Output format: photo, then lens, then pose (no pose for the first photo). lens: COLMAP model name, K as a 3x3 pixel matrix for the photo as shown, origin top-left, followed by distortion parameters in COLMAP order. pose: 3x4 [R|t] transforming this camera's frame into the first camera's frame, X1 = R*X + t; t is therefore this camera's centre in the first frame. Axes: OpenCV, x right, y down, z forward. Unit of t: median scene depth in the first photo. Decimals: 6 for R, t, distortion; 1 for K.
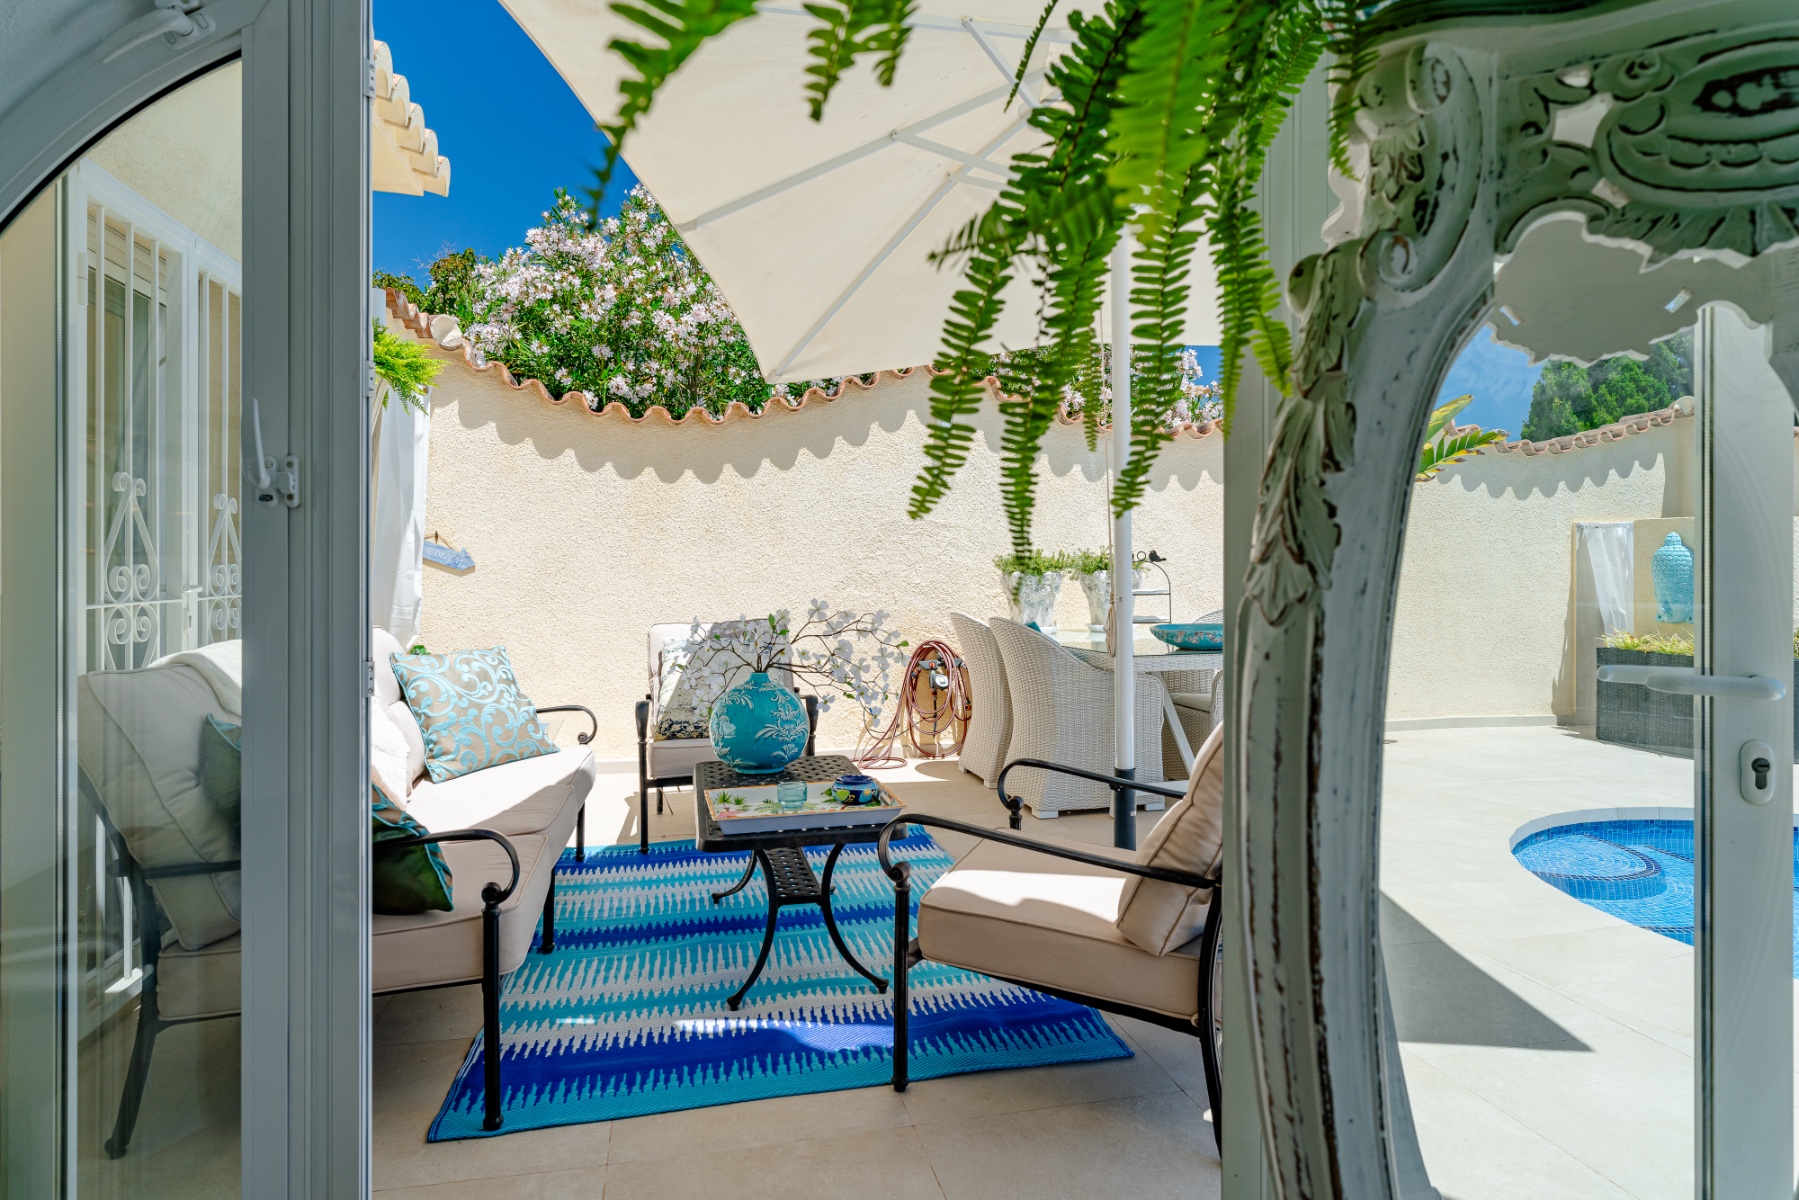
lens RADIAL K [[976.5, 0, 886.5], [0, 976.5, 597.1], [0, 0, 1]] dist [-0.001830, 0.002057]
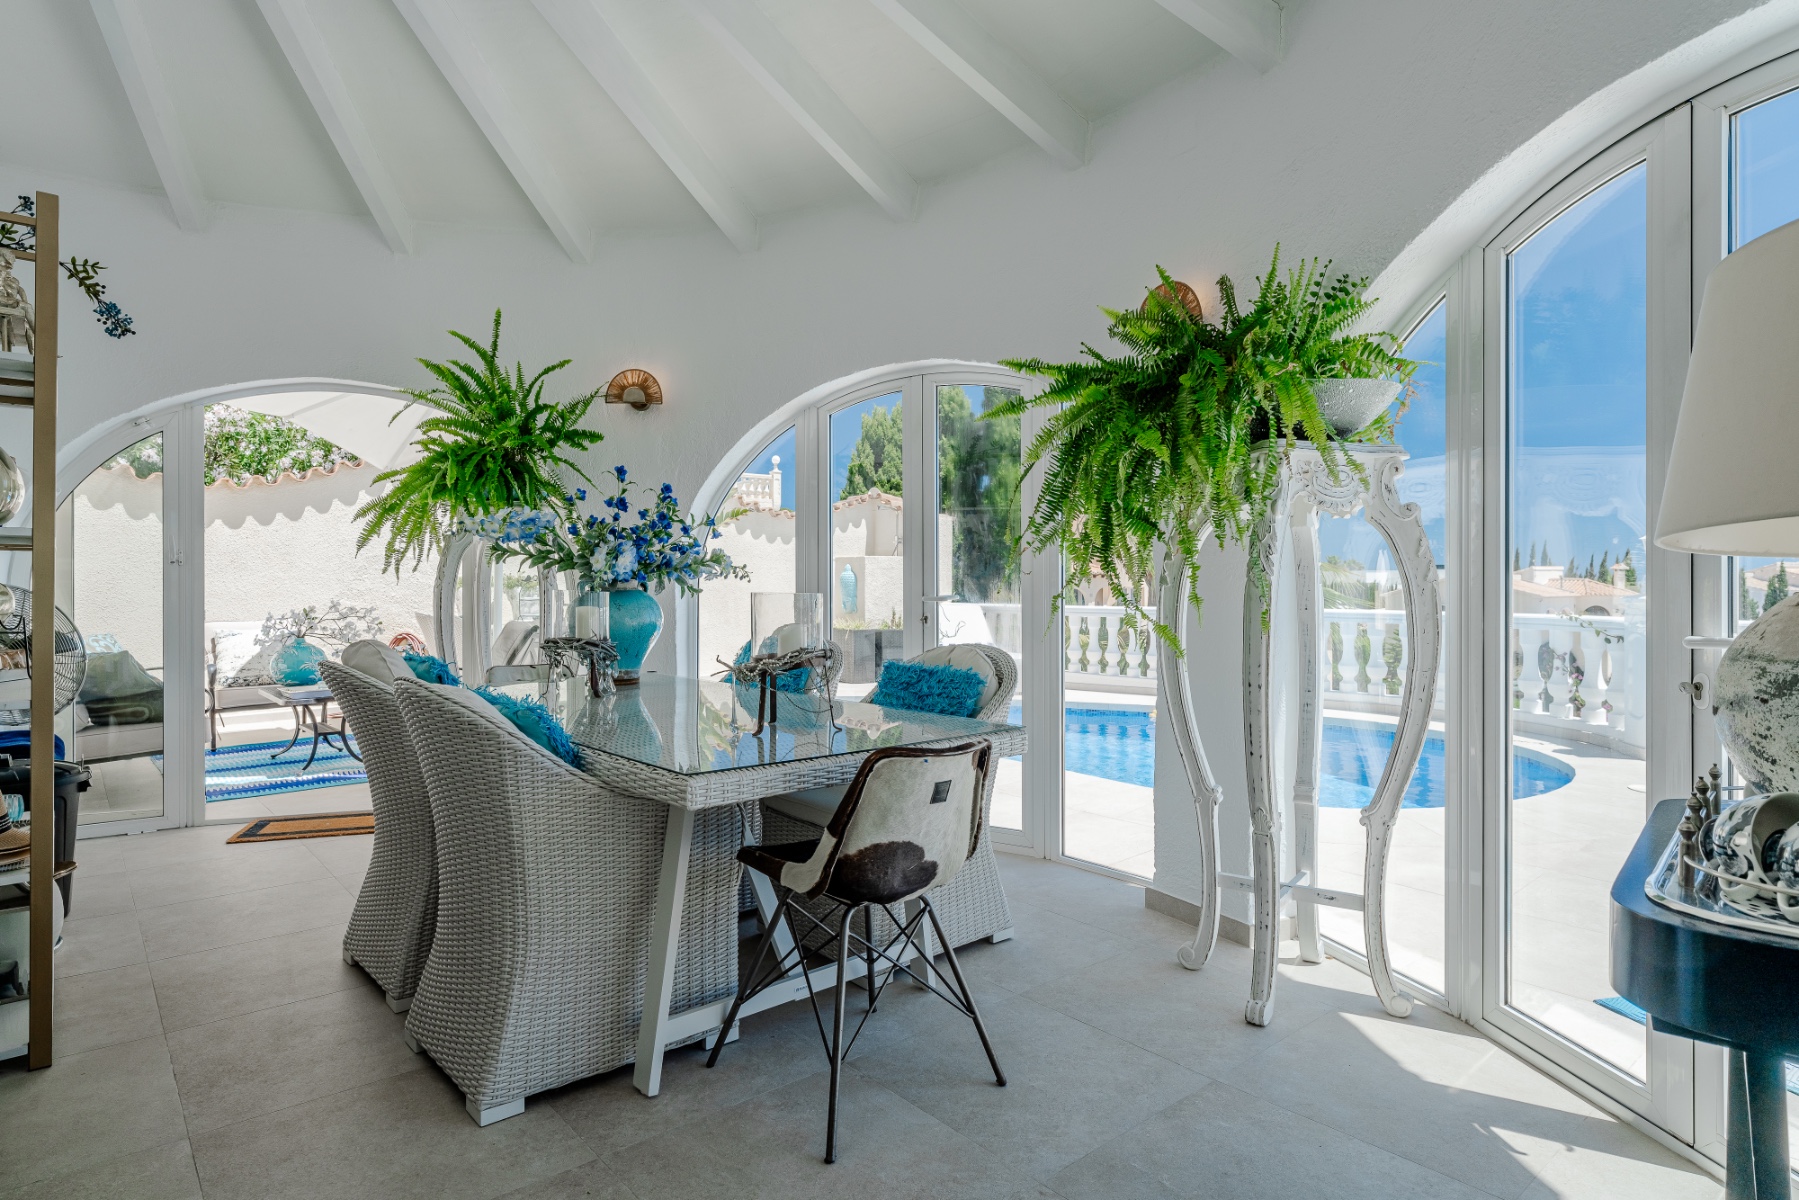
lens RADIAL K [[976.5, 0, 886.5], [0, 976.5, 597.1], [0, 0, 1]] dist [-0.001830, 0.002057]
pose [[0.880794, -0.010294, 0.473387, -0.014614], [0.020361, 0.999662, -0.016147, 0.038231], [-0.473061, 0.023861, 0.880706, -0.935336]]
